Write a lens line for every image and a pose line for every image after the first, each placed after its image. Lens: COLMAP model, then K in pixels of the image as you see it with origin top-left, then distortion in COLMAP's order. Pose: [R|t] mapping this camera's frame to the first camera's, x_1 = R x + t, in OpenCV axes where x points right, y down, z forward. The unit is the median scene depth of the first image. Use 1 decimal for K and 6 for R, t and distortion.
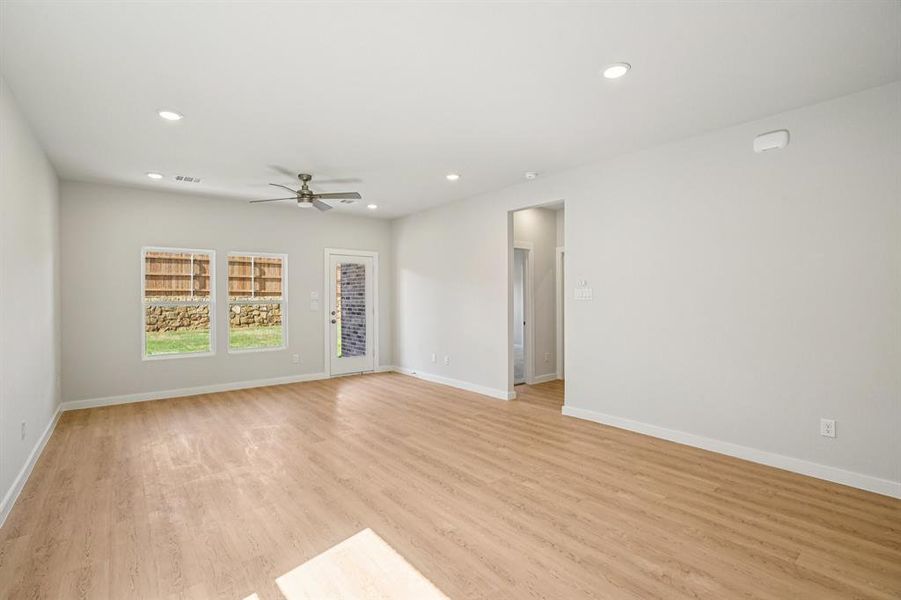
lens RADIAL K [[419.7, 0, 441.4], [0, 419.7, 297.6], [0, 0, 1]] dist [-0.057703, 0.024877]
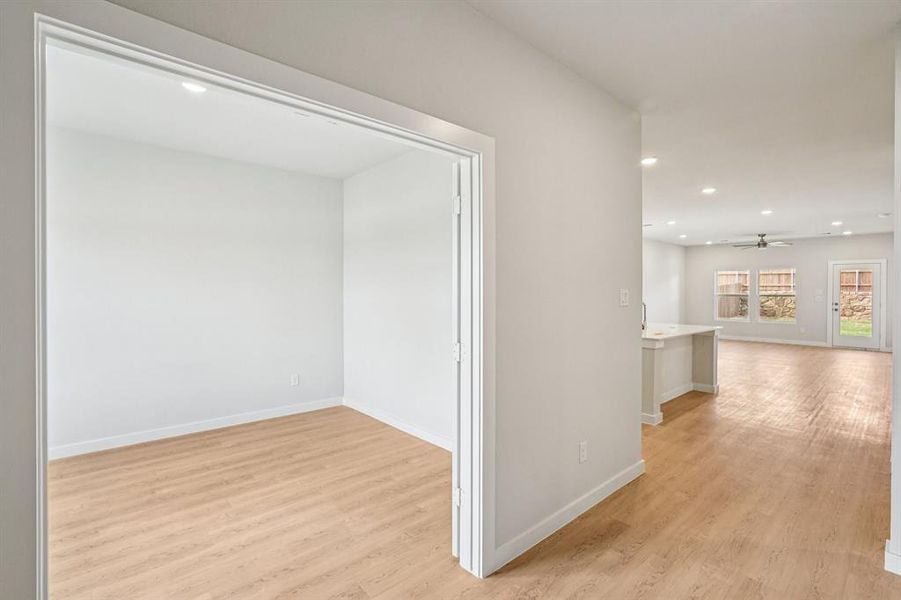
lens RADIAL K [[415.4, 0, 437.7], [0, 415.4, 291.8], [0, 0, 1]] dist [-0.056067, 0.022164]
pose [[0.035586, 0.010055, -0.999316, 1.986535], [-0.002330, 0.999947, 0.009979, -0.031286], [0.999364, 0.001974, 0.035607, -0.826262]]
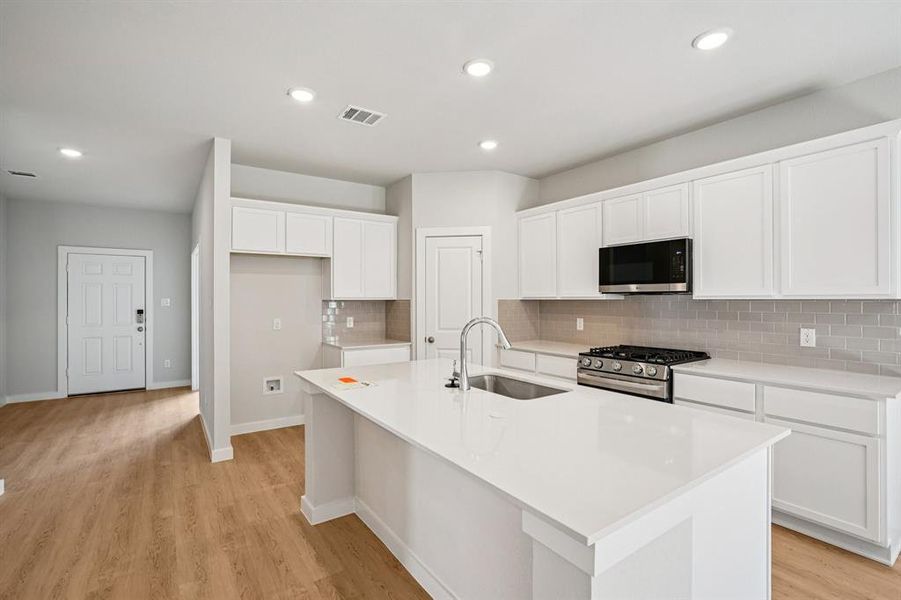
lens RADIAL K [[420.8, 0, 450.5], [0, 420.8, 300.0], [0, 0, 1]] dist [-0.061879, 0.025336]
pose [[-0.997904, 0.008335, 0.064176, 0.617536], [0.008233, 0.999964, -0.001855, -0.010417], [-0.064189, -0.001323, -0.997937, 0.469712]]
